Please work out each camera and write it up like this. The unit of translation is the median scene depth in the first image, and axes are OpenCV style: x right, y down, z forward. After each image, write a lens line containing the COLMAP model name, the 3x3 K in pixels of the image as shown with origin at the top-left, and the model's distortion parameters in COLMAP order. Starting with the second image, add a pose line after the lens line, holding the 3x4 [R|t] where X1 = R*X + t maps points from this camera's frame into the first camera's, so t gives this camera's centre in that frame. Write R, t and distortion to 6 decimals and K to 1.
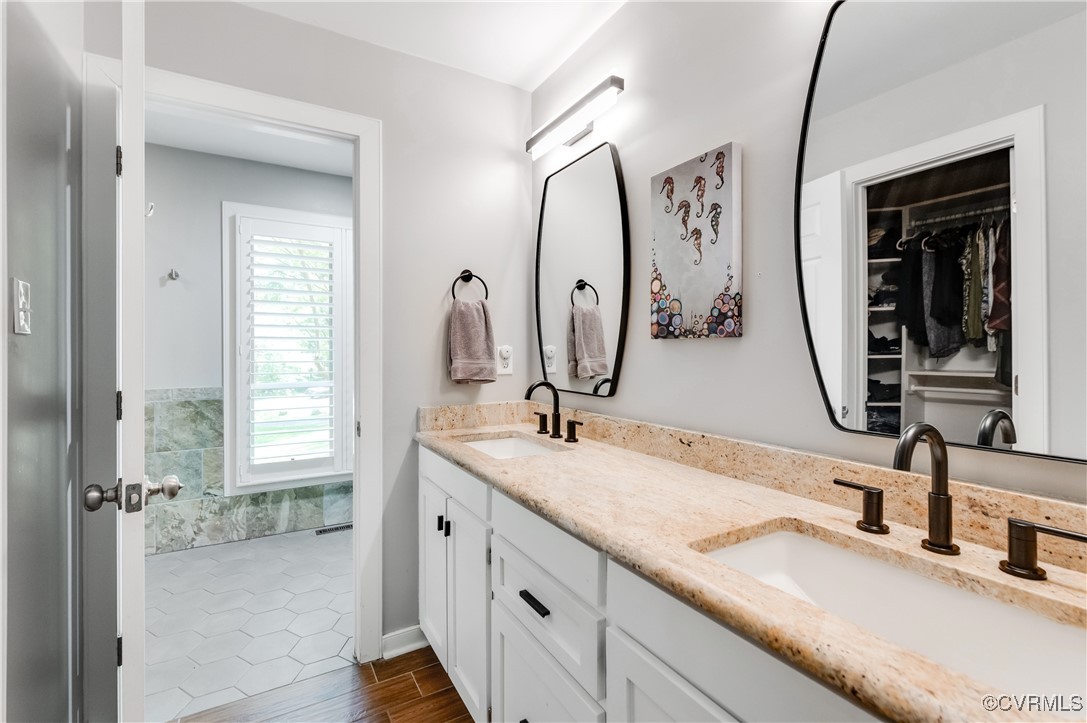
lens RADIAL K [[485.5, 0, 541.0], [0, 485.5, 355.7], [0, 0, 1]] dist [0.003991, -0.001423]
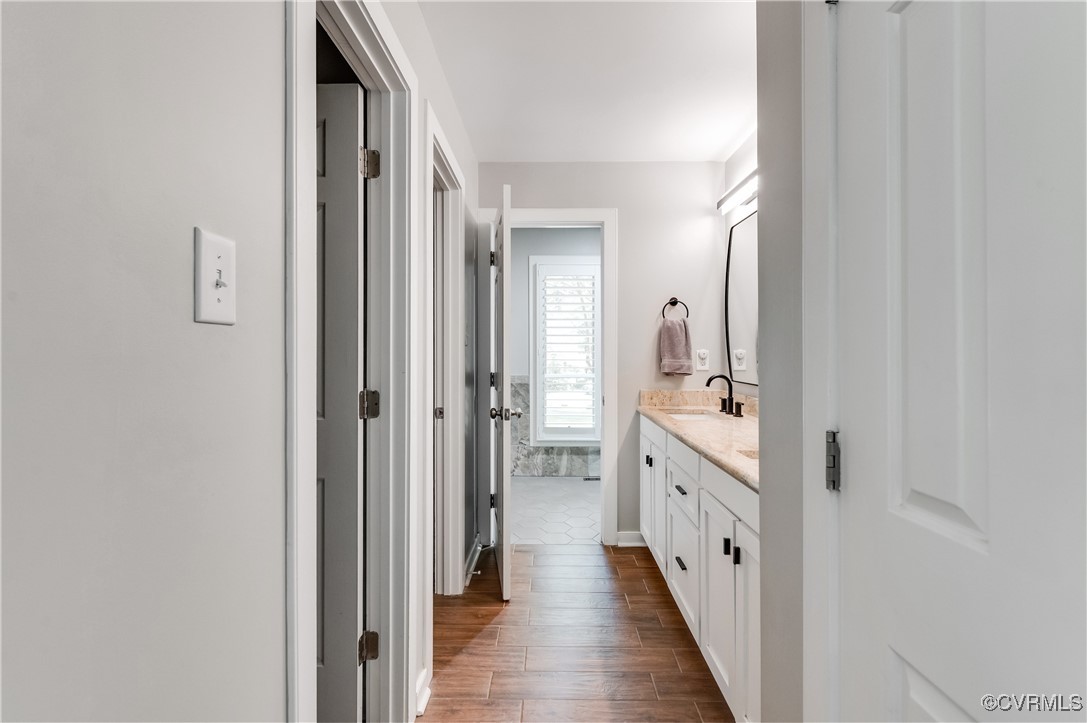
lens RADIAL K [[546.7, 0, 542.4], [0, 546.7, 356.2], [0, 0, 1]] dist [0.001909, 0.000037]
pose [[0.862658, 0.003602, -0.505774, 0.340273], [-0.000661, 0.999982, 0.005994, -0.010355], [0.505787, -0.004837, 0.862645, -0.621773]]
